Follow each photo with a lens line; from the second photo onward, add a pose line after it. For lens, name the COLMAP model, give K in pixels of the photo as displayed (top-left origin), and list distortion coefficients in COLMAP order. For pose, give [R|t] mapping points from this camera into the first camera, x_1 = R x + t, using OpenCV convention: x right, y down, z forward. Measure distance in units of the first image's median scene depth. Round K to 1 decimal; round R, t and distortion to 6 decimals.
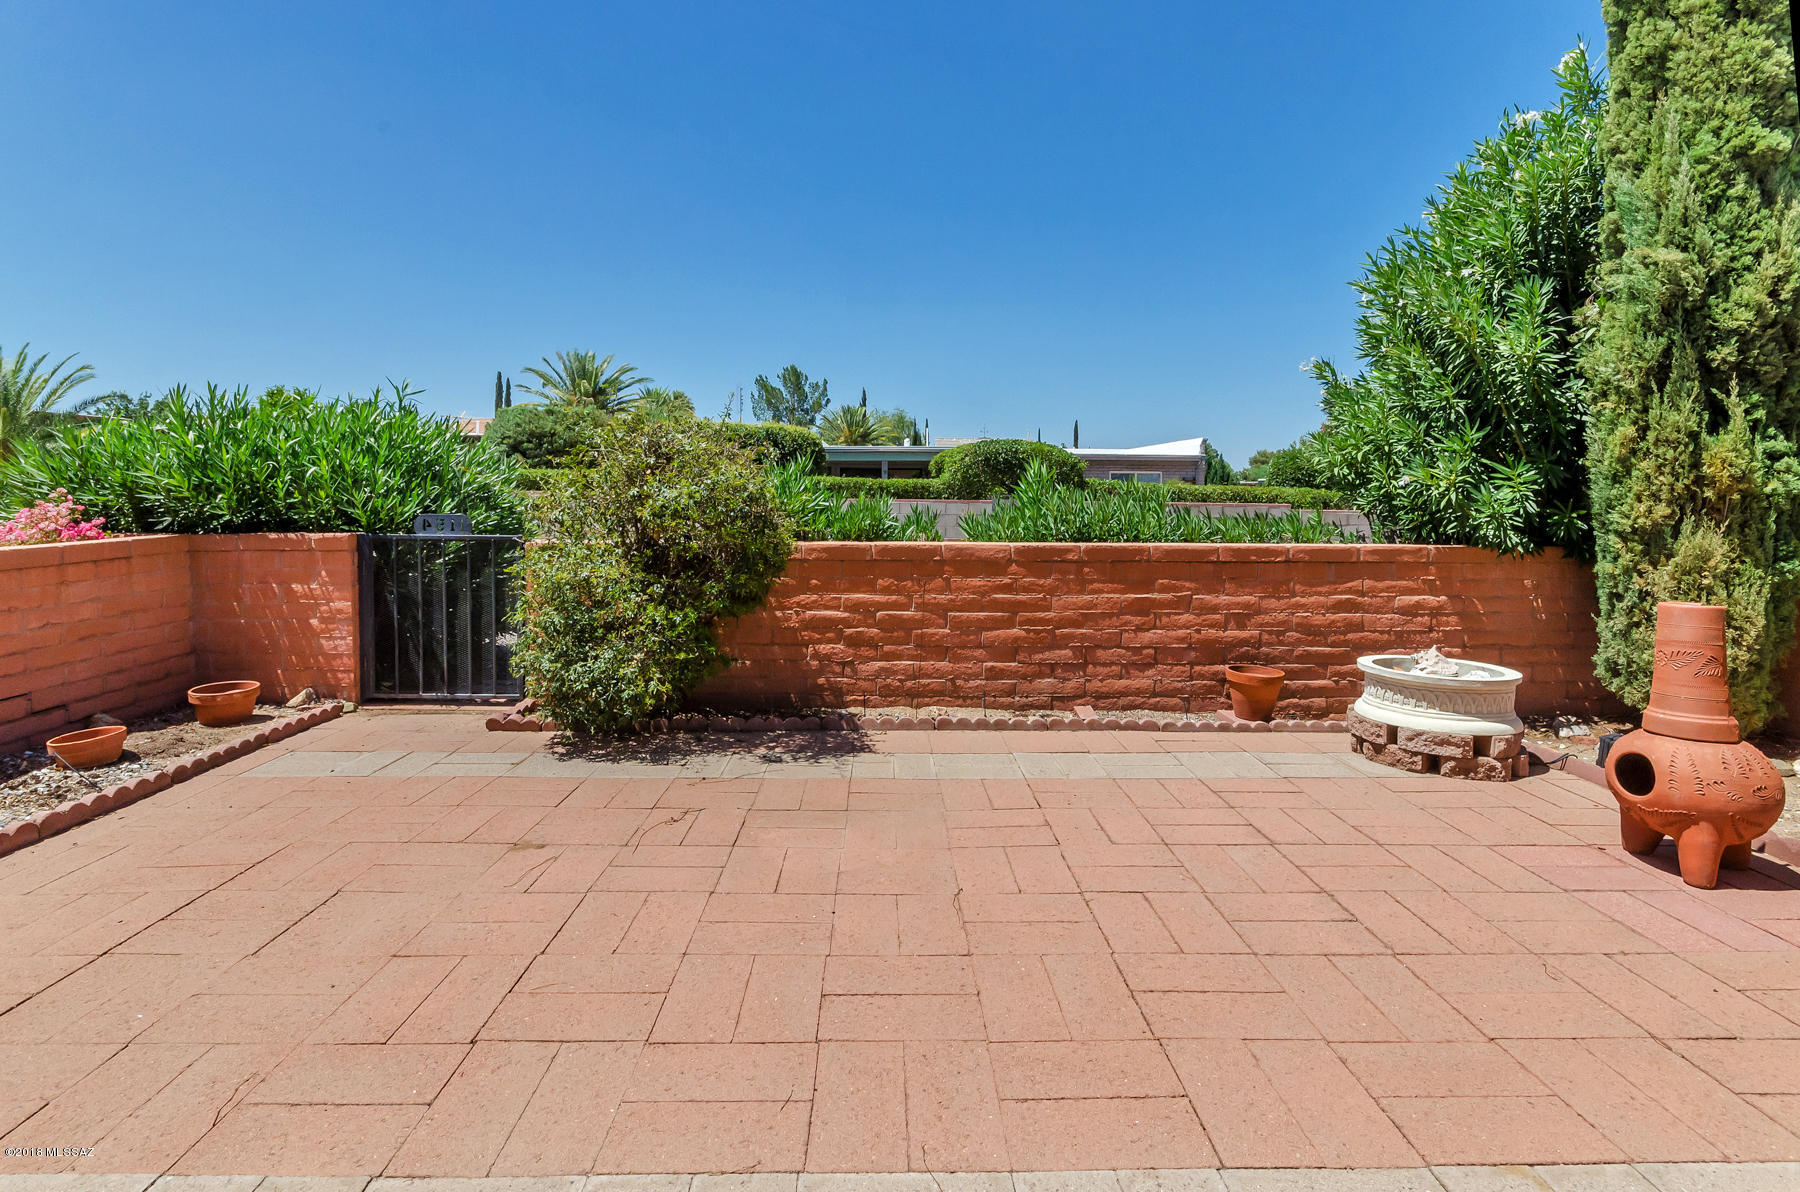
lens RADIAL K [[897.6, 0, 903.8], [0, 897.6, 515.0], [0, 0, 1]] dist [0.014840, -0.000165]
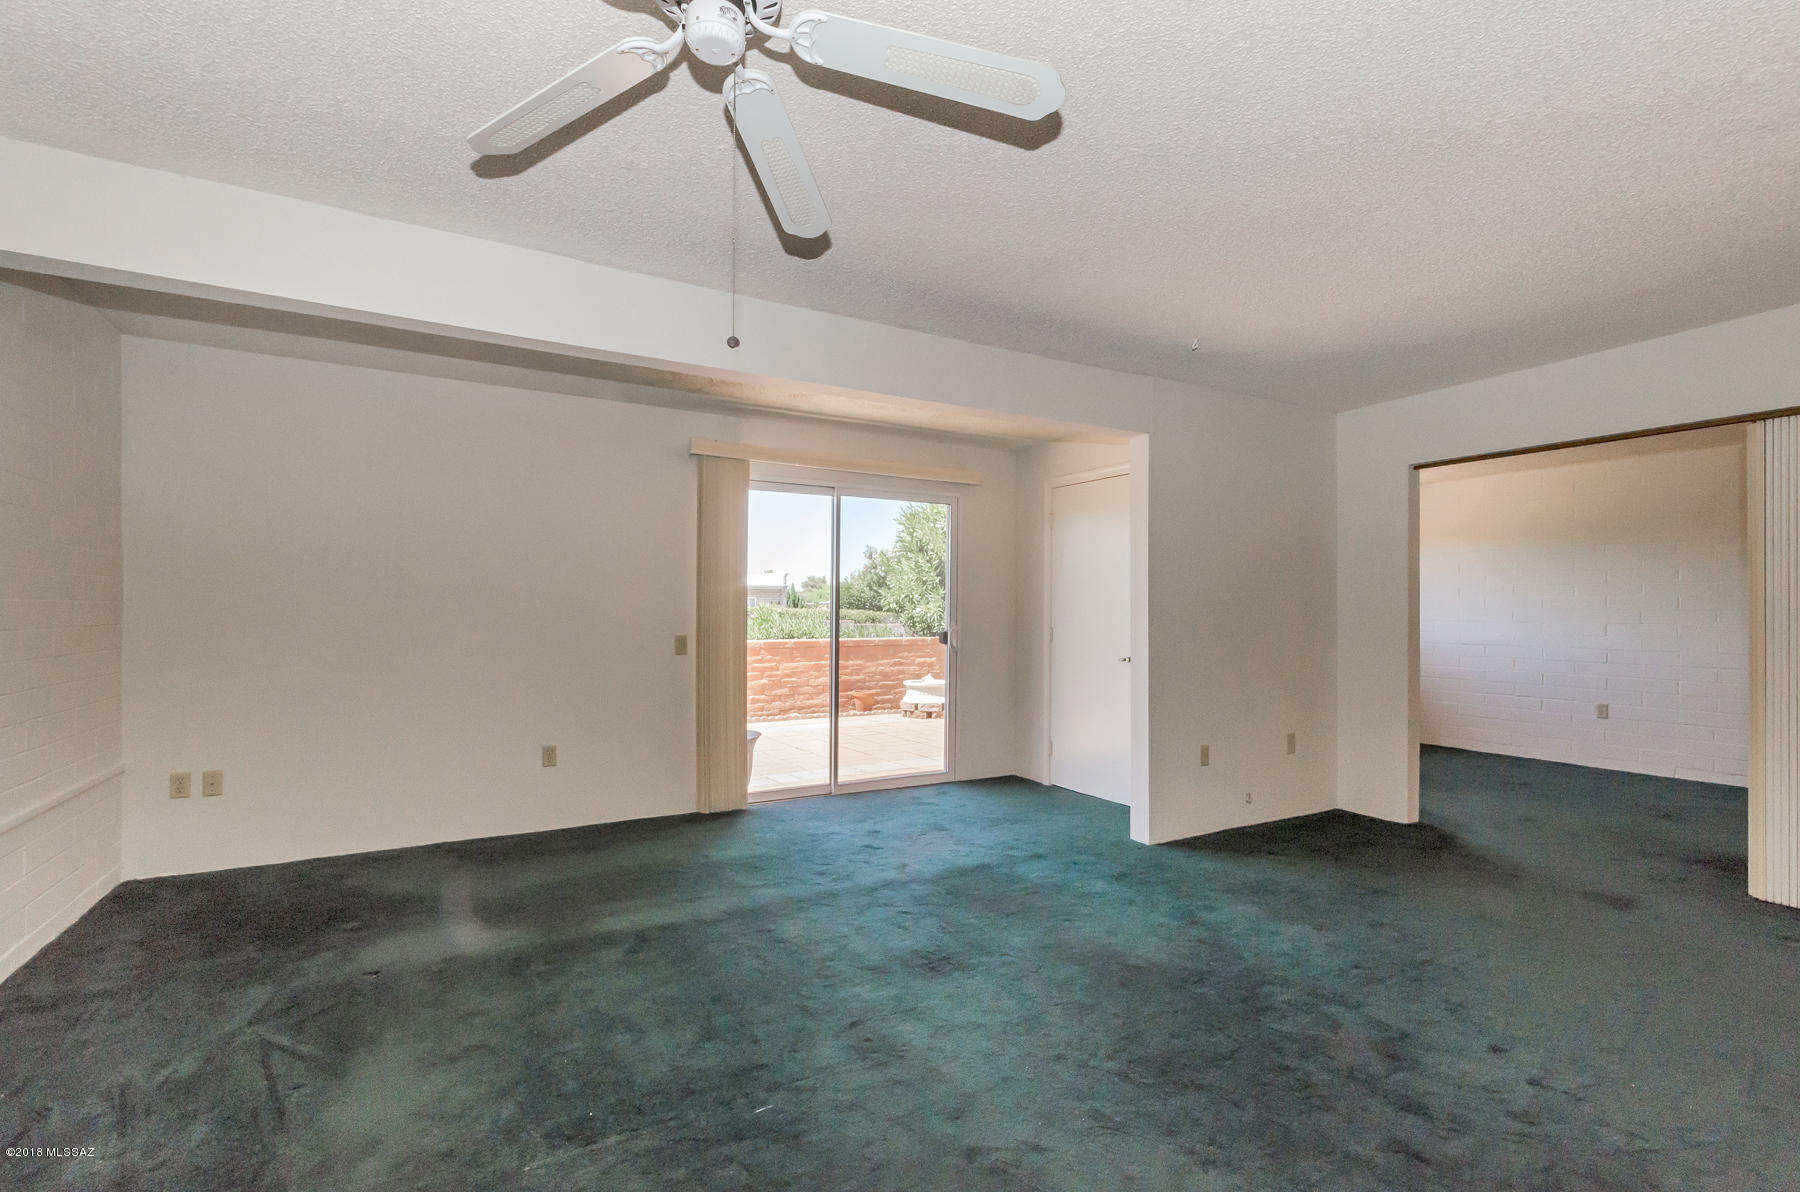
lens RADIAL K [[791.9, 0, 899.1], [0, 791.9, 605.0], [0, 0, 1]] dist [0.009344, 0.001272]
pose [[0.882560, -0.001848, 0.470196, -0.481584], [0.017118, 0.999456, -0.028204, 0.006015], [-0.469888, 0.032941, 0.882111, -0.837620]]
